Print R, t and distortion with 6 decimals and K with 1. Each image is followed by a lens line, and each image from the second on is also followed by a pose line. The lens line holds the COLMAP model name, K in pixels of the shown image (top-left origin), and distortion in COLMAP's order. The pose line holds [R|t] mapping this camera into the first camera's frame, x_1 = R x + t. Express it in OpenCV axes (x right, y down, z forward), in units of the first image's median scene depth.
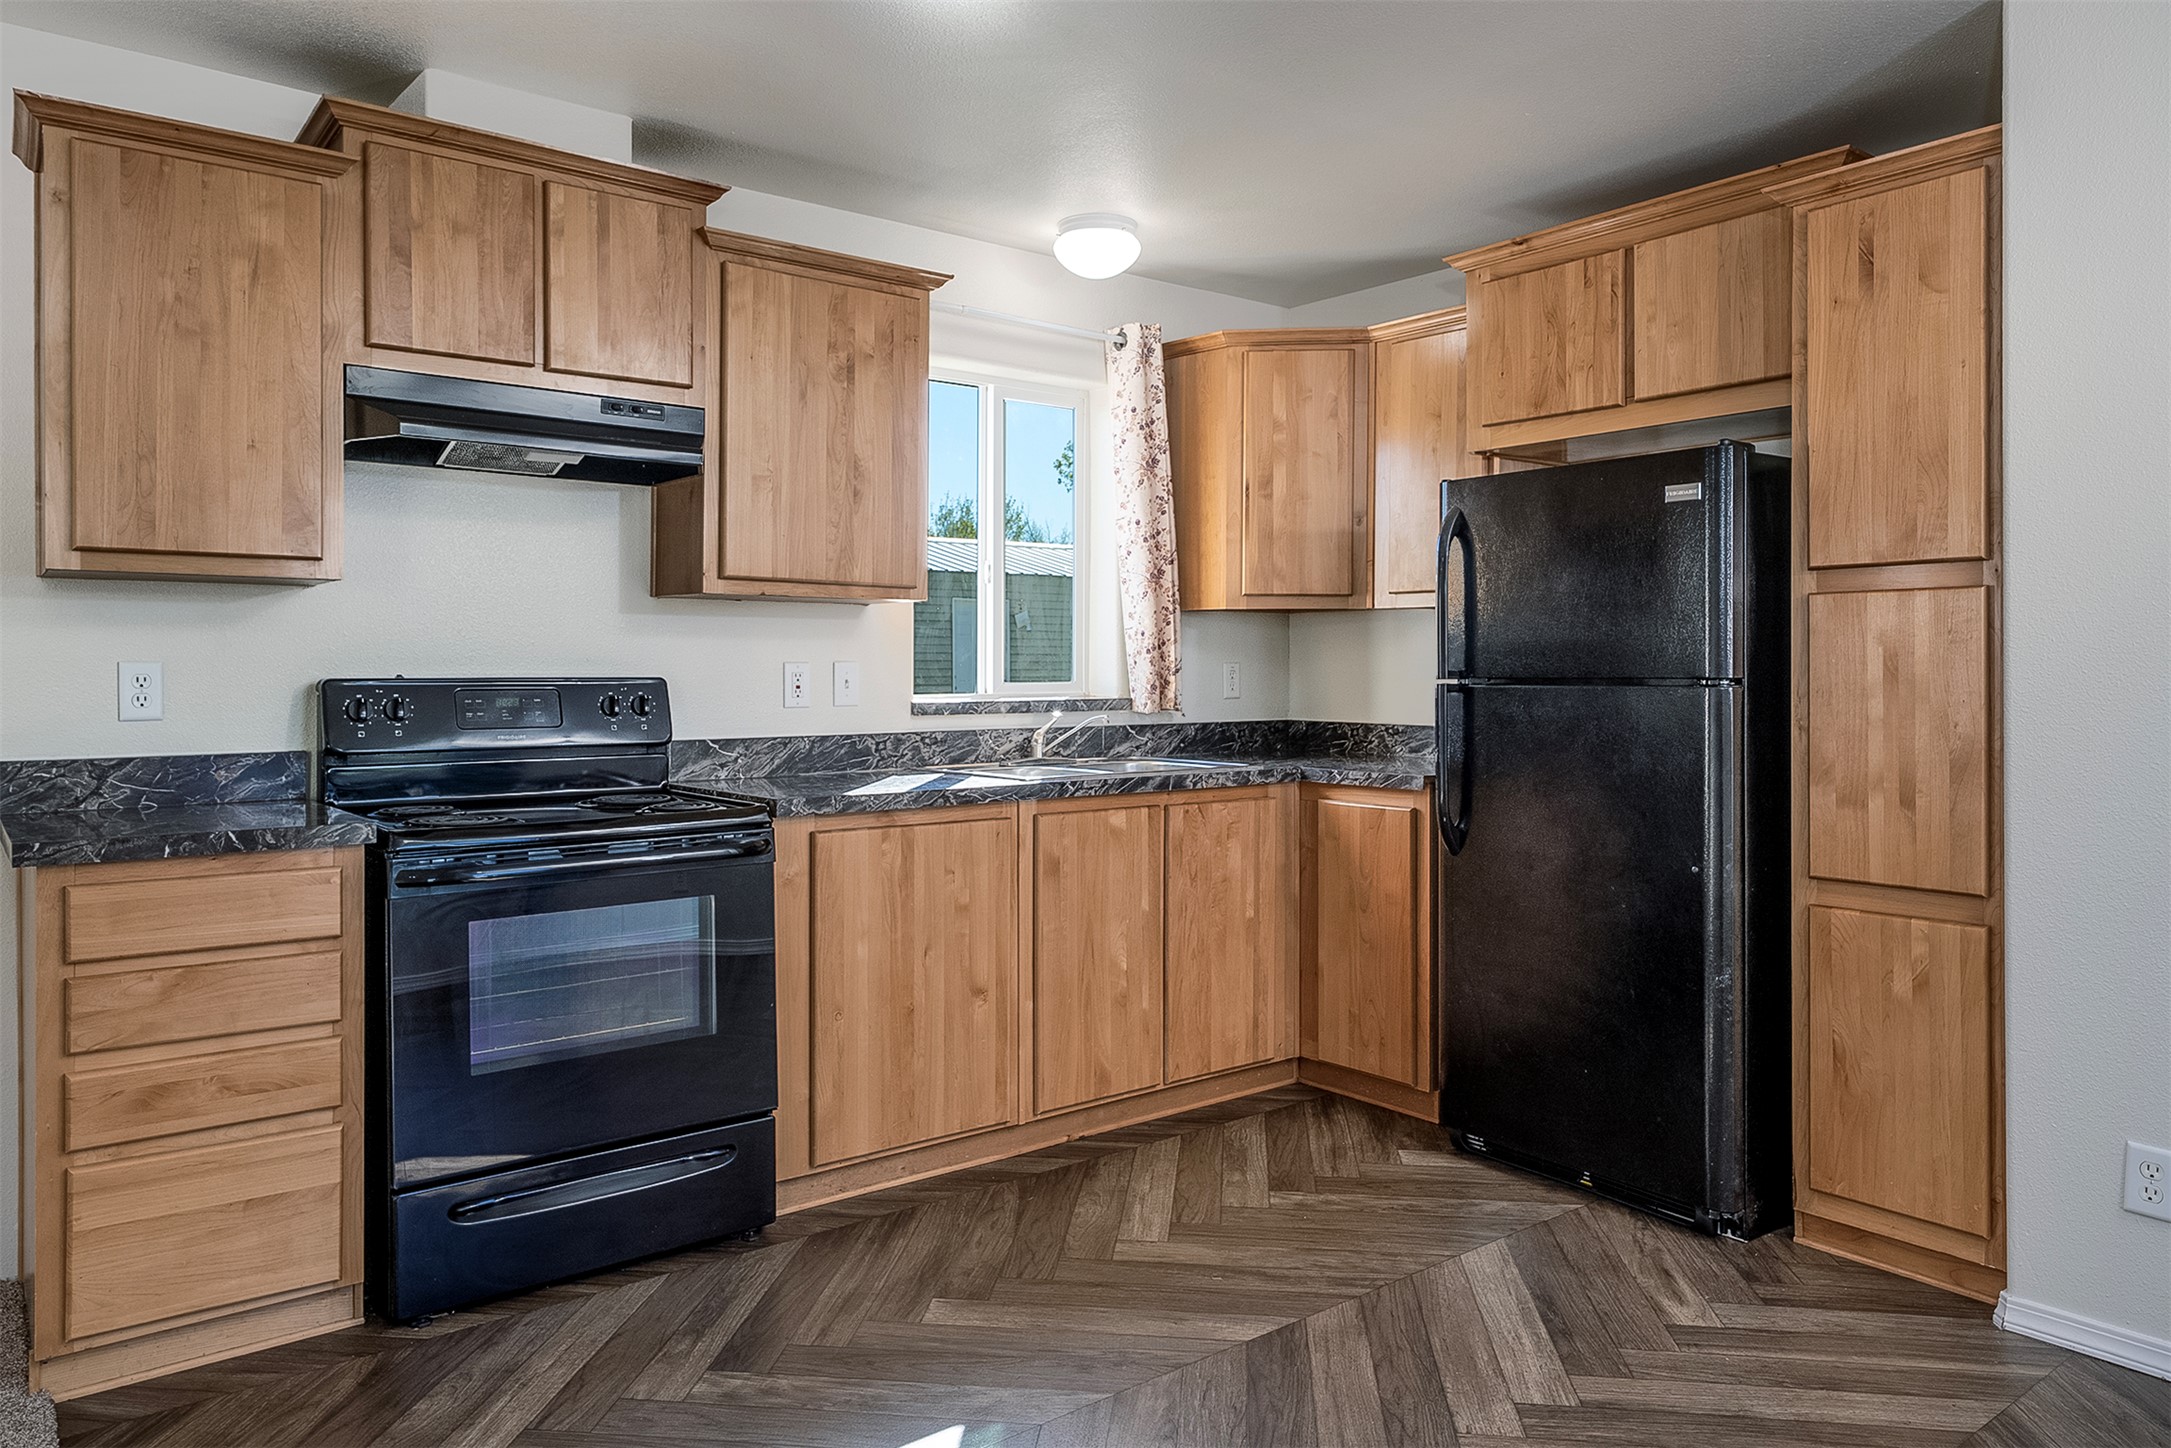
lens RADIAL K [[1431.4, 0, 1069.5], [0, 1431.4, 672.3], [0, 0, 1]] dist [-0.000871, -0.000358]
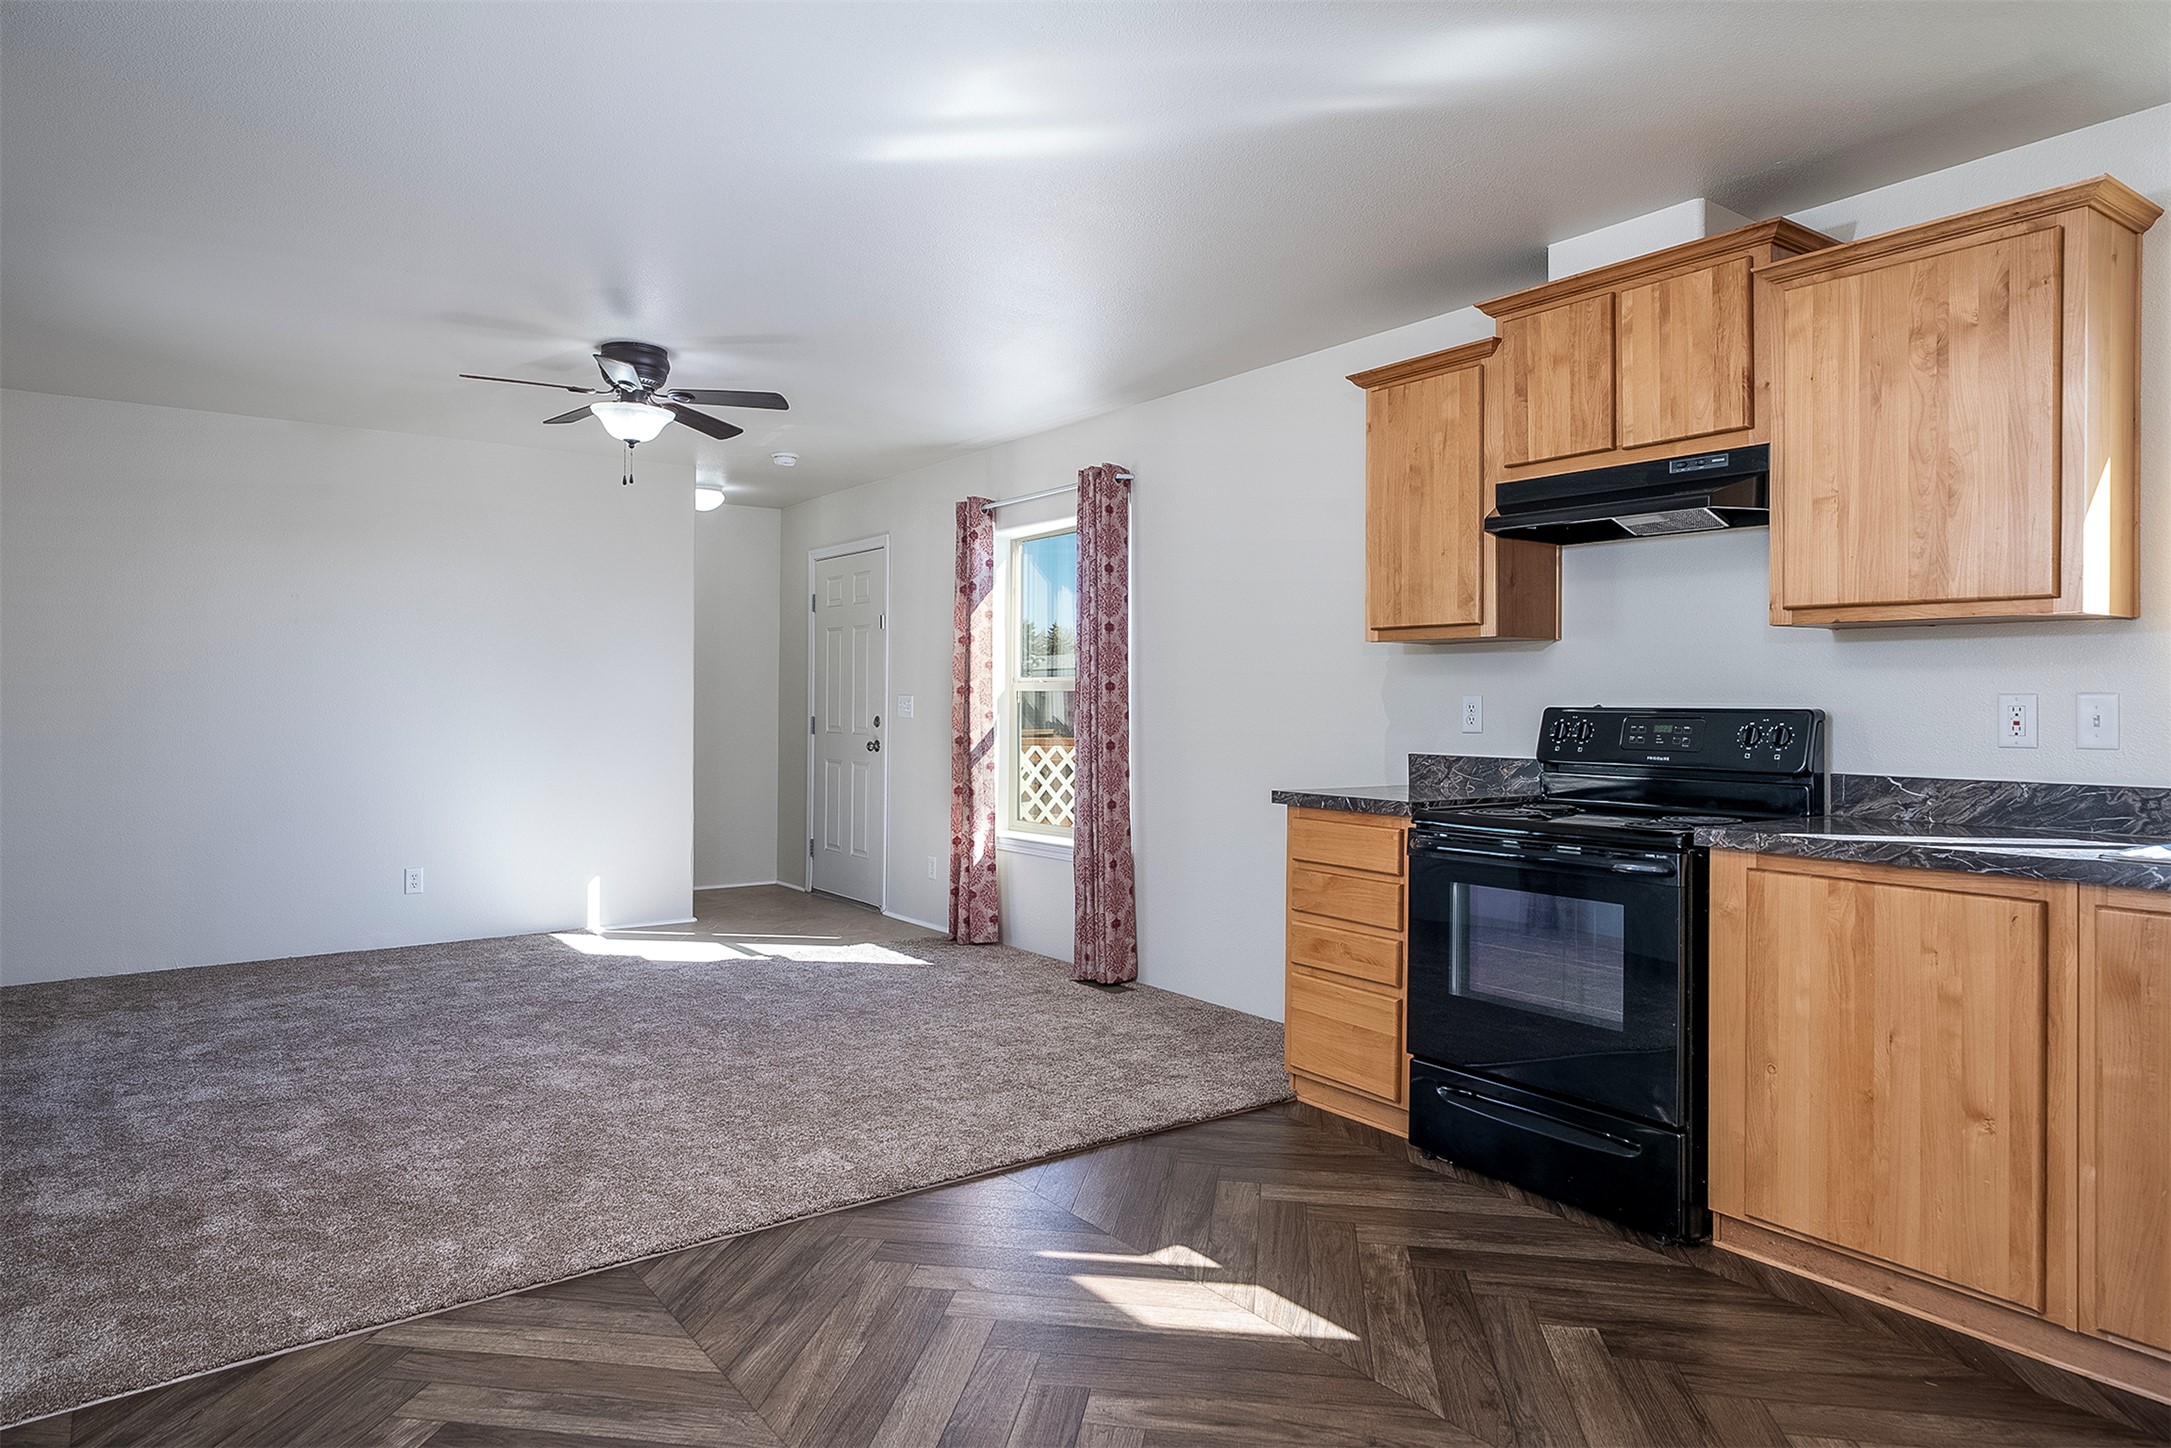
lens RADIAL K [[1299.8, 0, 1069.1], [0, 1299.8, 681.6], [0, 0, 1]] dist [0.004413, 0.000461]
pose [[-0.040848, -0.014907, -0.999054, 0.693933], [-0.008624, 0.999857, -0.014567, 0.001962], [0.999128, 0.008021, -0.040970, 0.552525]]
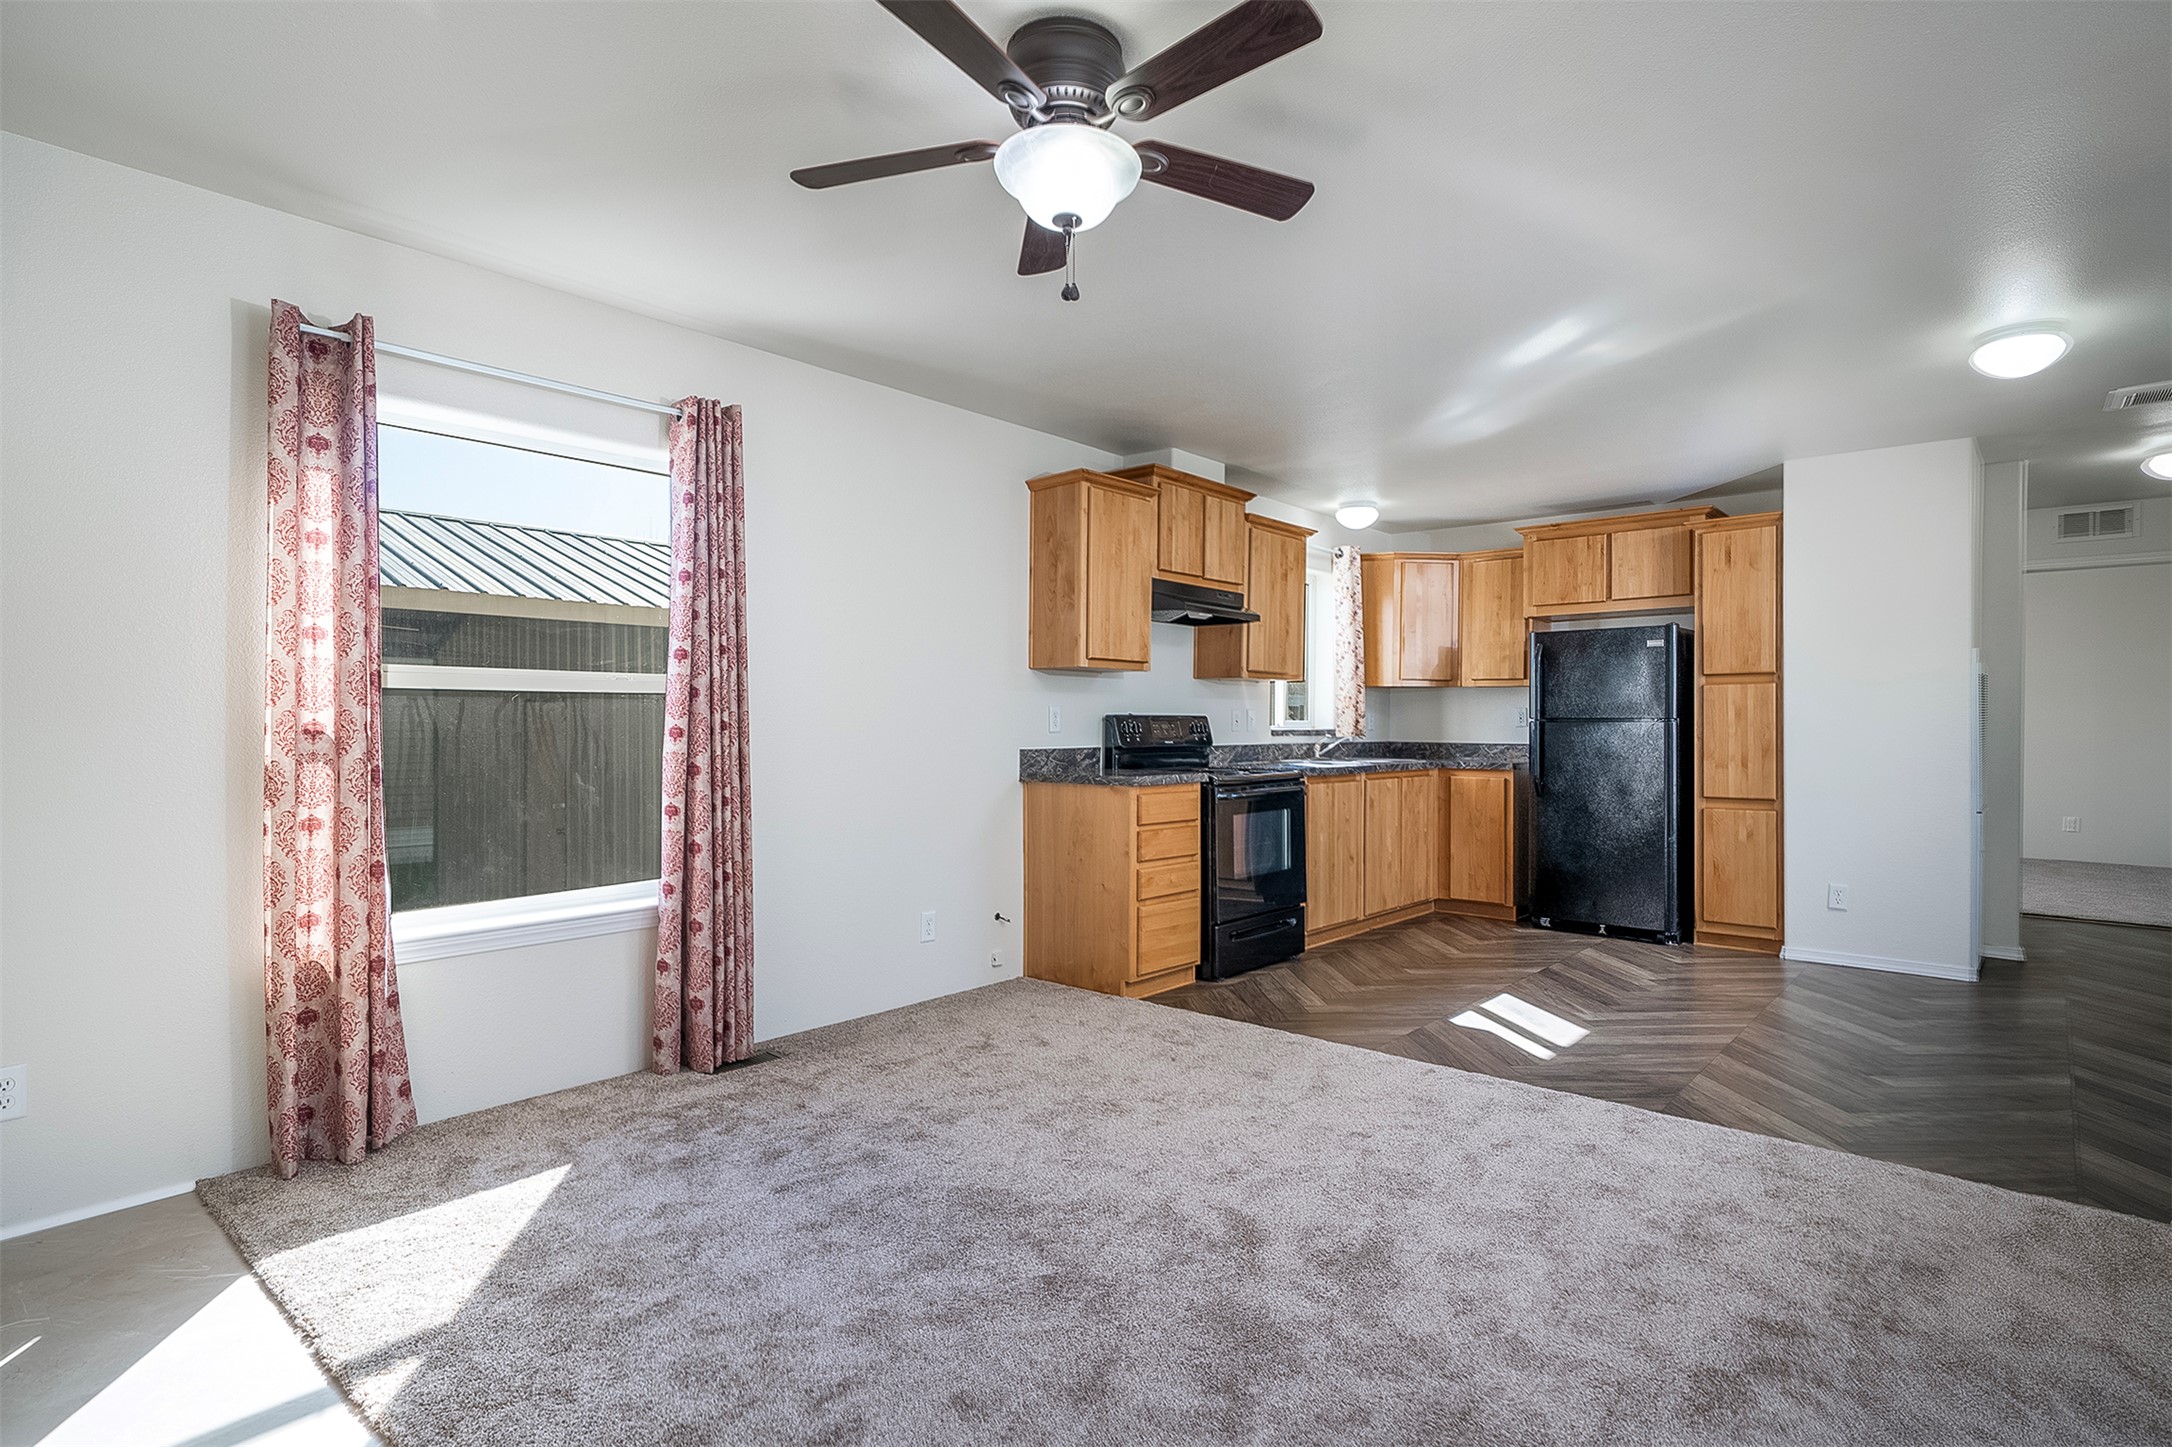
lens RADIAL K [[1106.6, 0, 1099.5], [0, 1106.6, 721.4], [0, 0, 1]] dist [0.003166, -0.000181]
pose [[0.980710, 0.005173, 0.195402, -0.817252], [-0.004220, 0.999977, -0.005291, 0.022257], [-0.195425, 0.004365, 0.980709, -0.636179]]
